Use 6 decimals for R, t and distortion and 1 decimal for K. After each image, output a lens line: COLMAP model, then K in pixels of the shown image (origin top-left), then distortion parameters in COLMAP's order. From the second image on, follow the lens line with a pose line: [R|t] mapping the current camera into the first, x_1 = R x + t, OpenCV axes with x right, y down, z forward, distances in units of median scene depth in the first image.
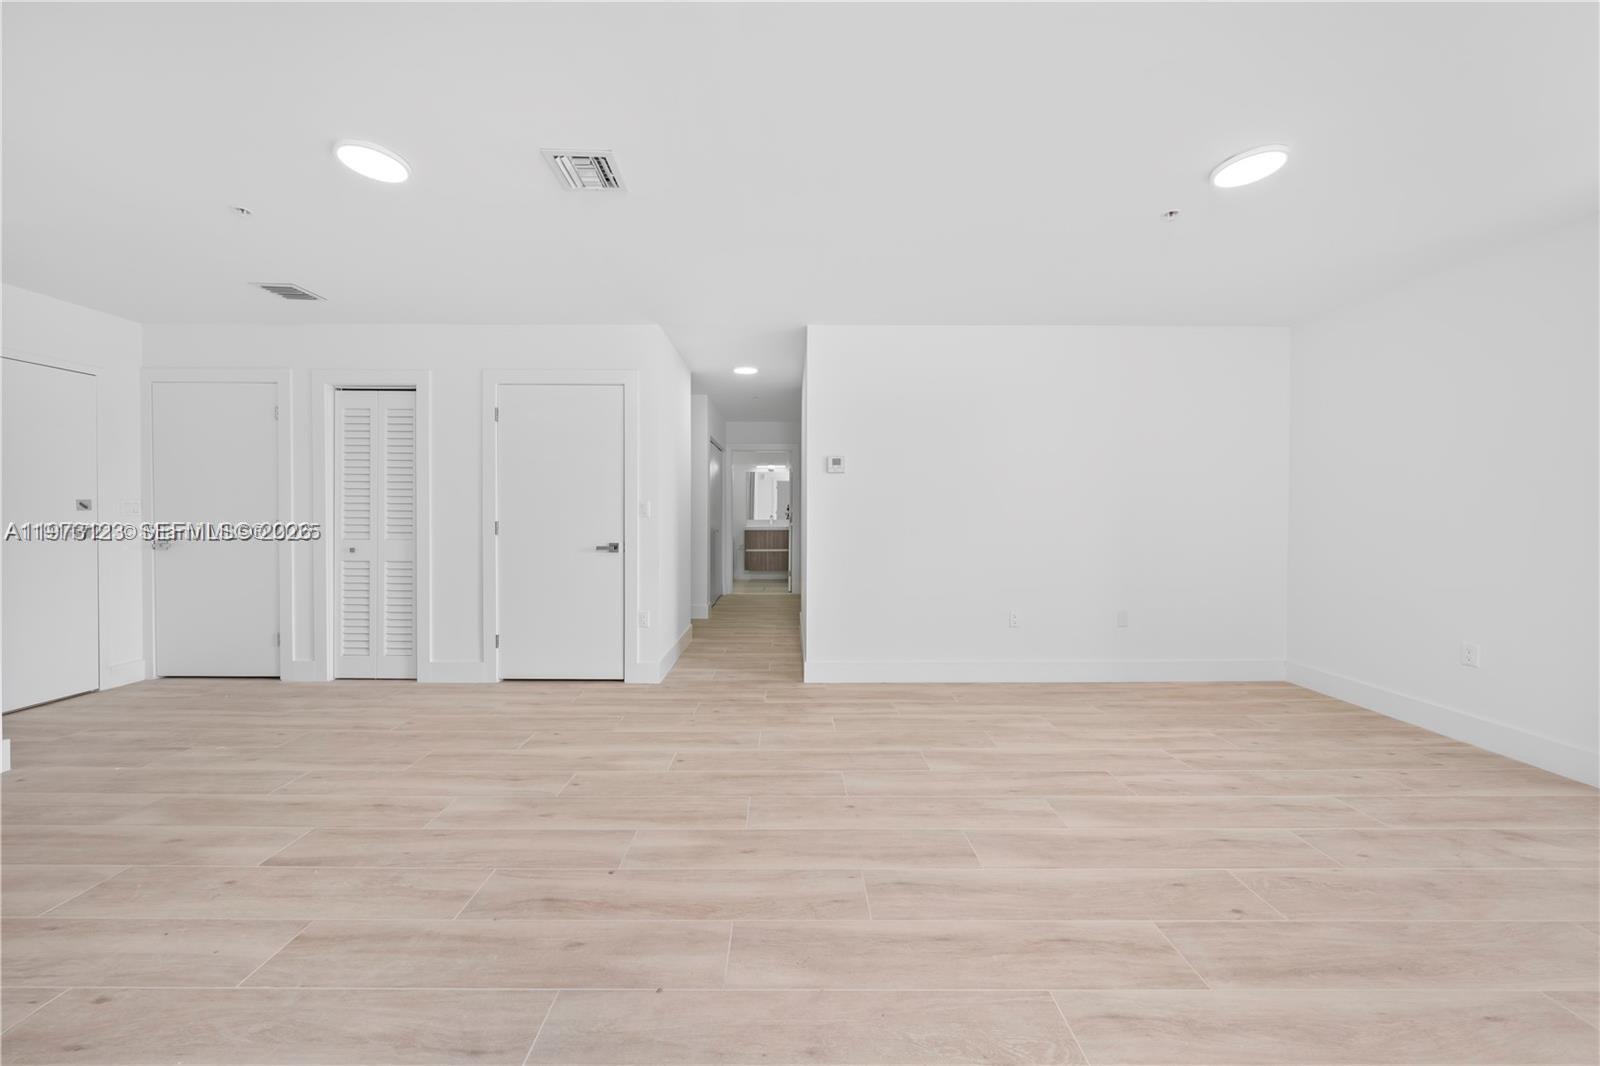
lens RADIAL K [[554.1, 0, 796.2], [0, 554.1, 519.3], [0, 0, 1]] dist [-0.004338, 0.000486]
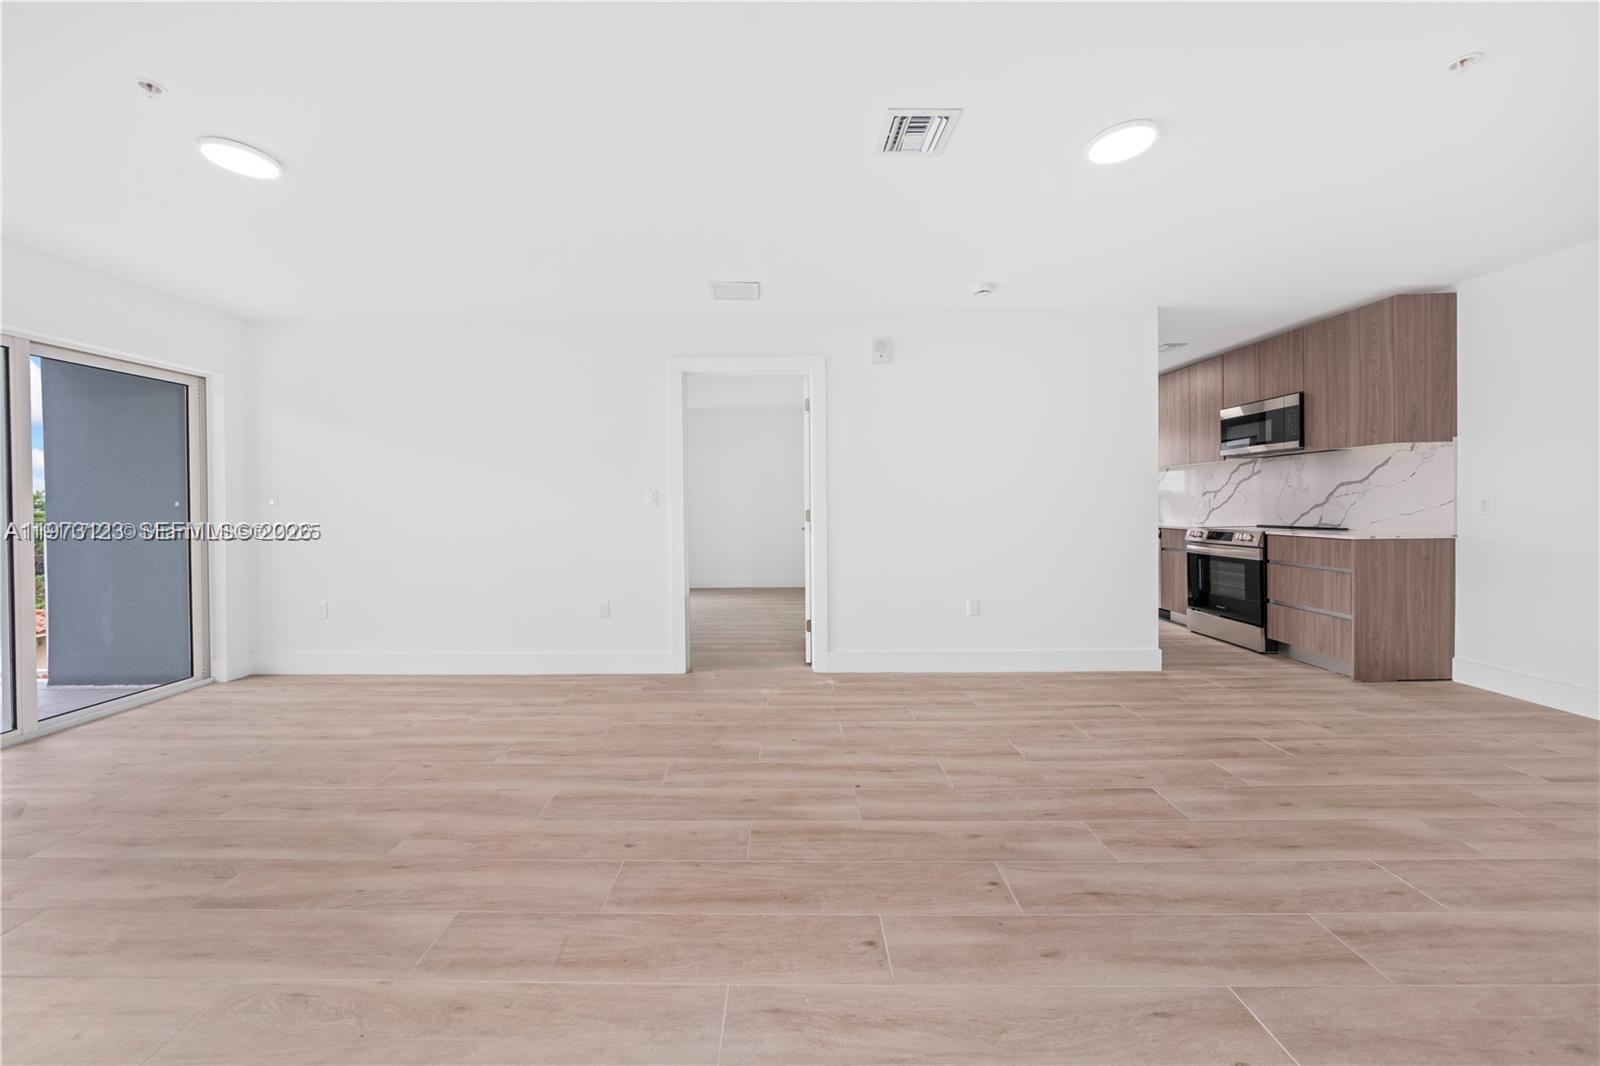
lens RADIAL K [[554.1, 0, 793.2], [0, 554.1, 507.2], [0, 0, 1]] dist [-0.004338, 0.000486]
pose [[-0.999951, 0.006790, 0.007175, -0.148003], [0.006935, 0.999768, 0.020388, -0.016947], [-0.007035, 0.020437, -0.999766, 1.659781]]
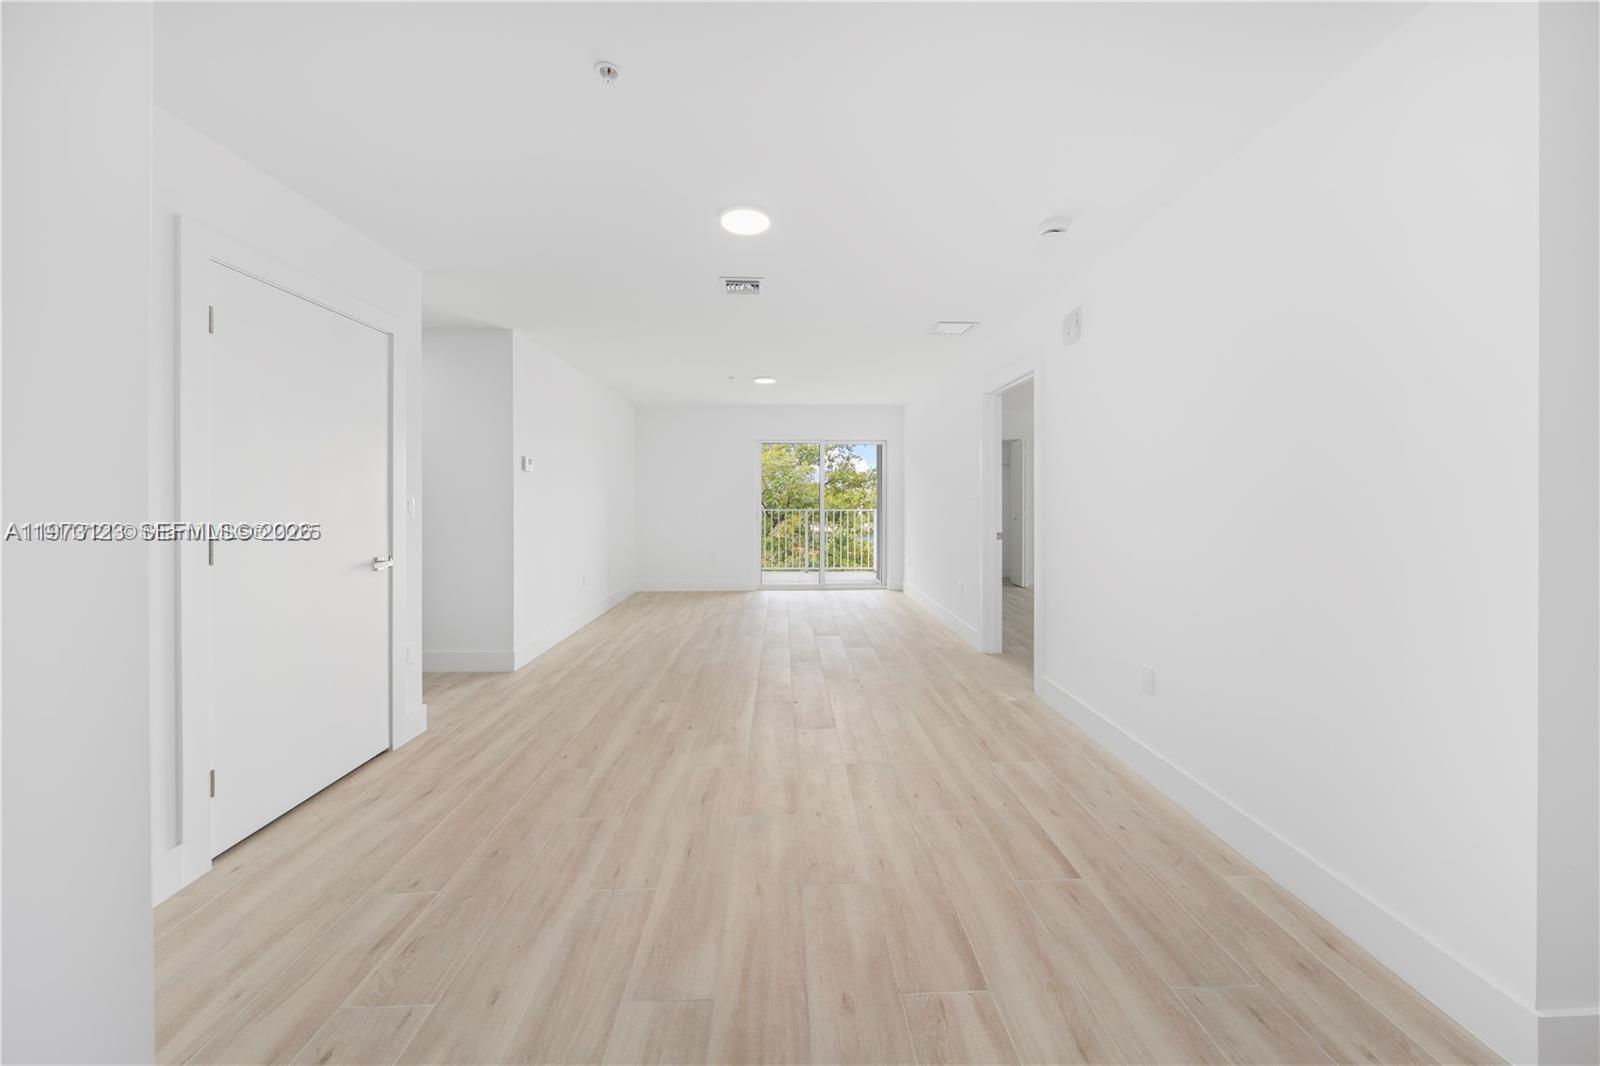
lens RADIAL K [[554.1, 0, 797.5], [0, 554.1, 499.0], [0, 0, 1]] dist [-0.004338, 0.000486]
pose [[-0.031223, -0.004732, 0.999501, -1.626705], [0.012689, 0.999906, 0.005130, -0.043839], [-0.999432, 0.012843, -0.031160, 0.769990]]
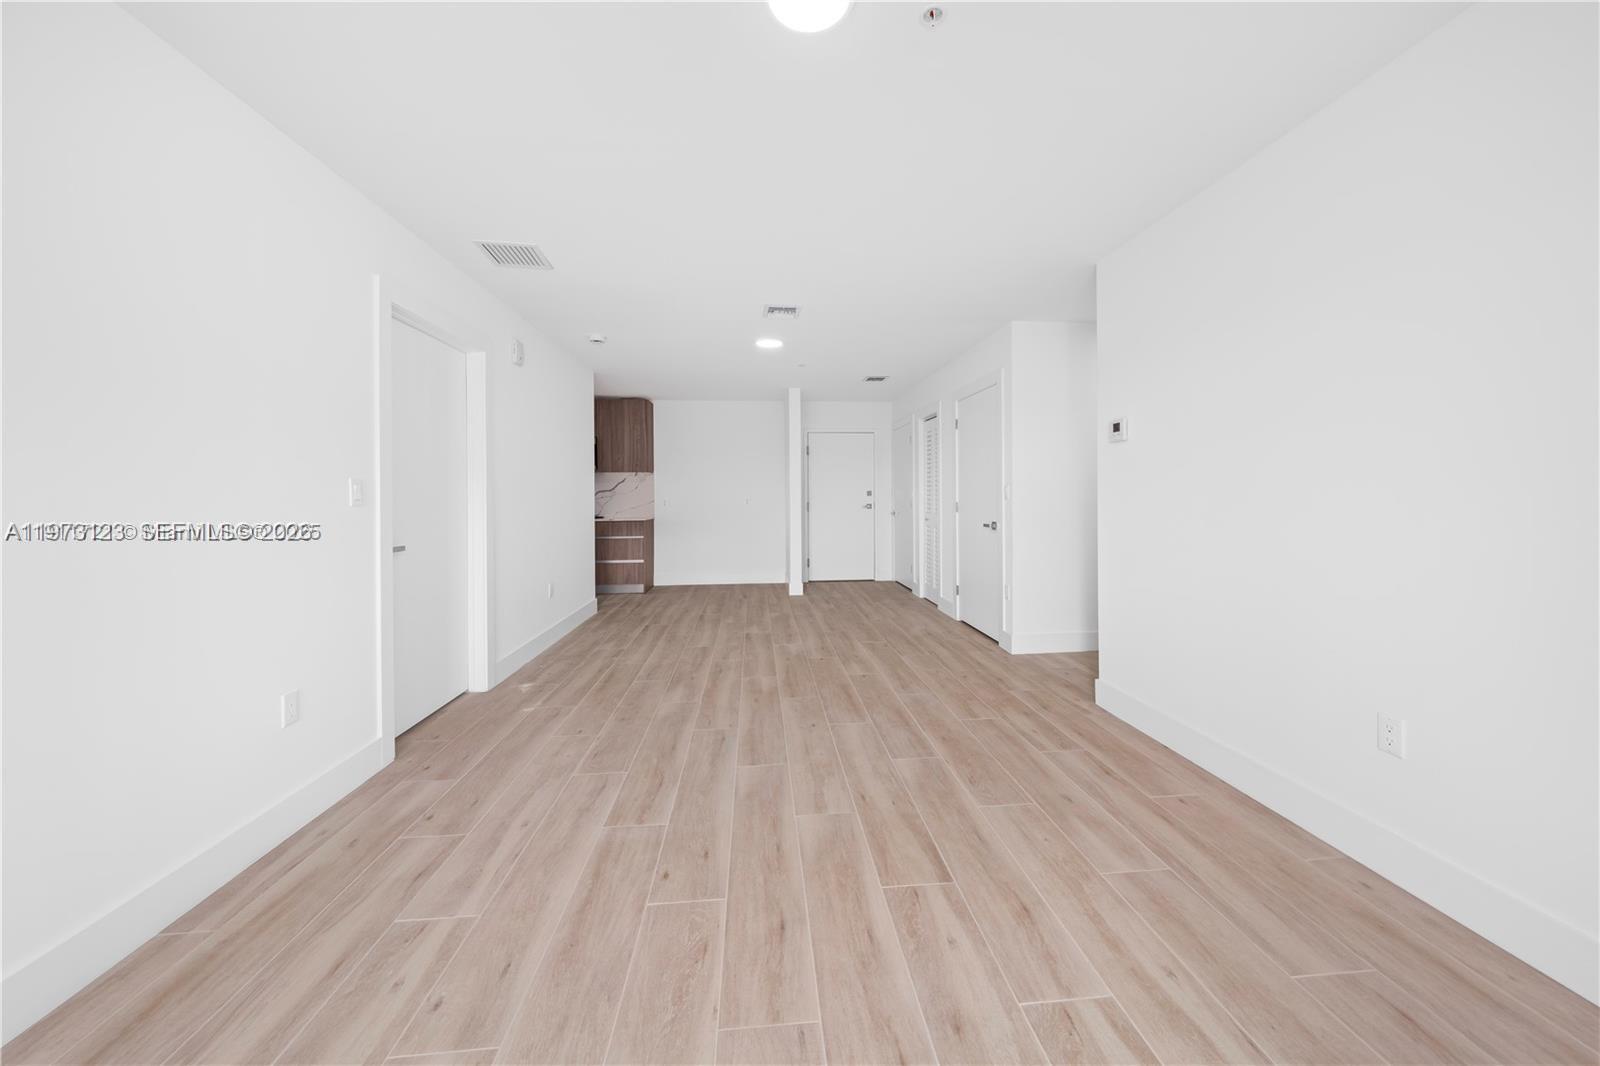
lens RADIAL K [[554.1, 0, 783.7], [0, 554.1, 497.3], [0, 0, 1]] dist [-0.004338, 0.000486]
pose [[0.055467, -0.002242, -0.998458, 1.243110], [-0.002276, 0.999995, -0.002372, -0.006476], [0.998458, 0.002404, 0.055462, 0.774151]]
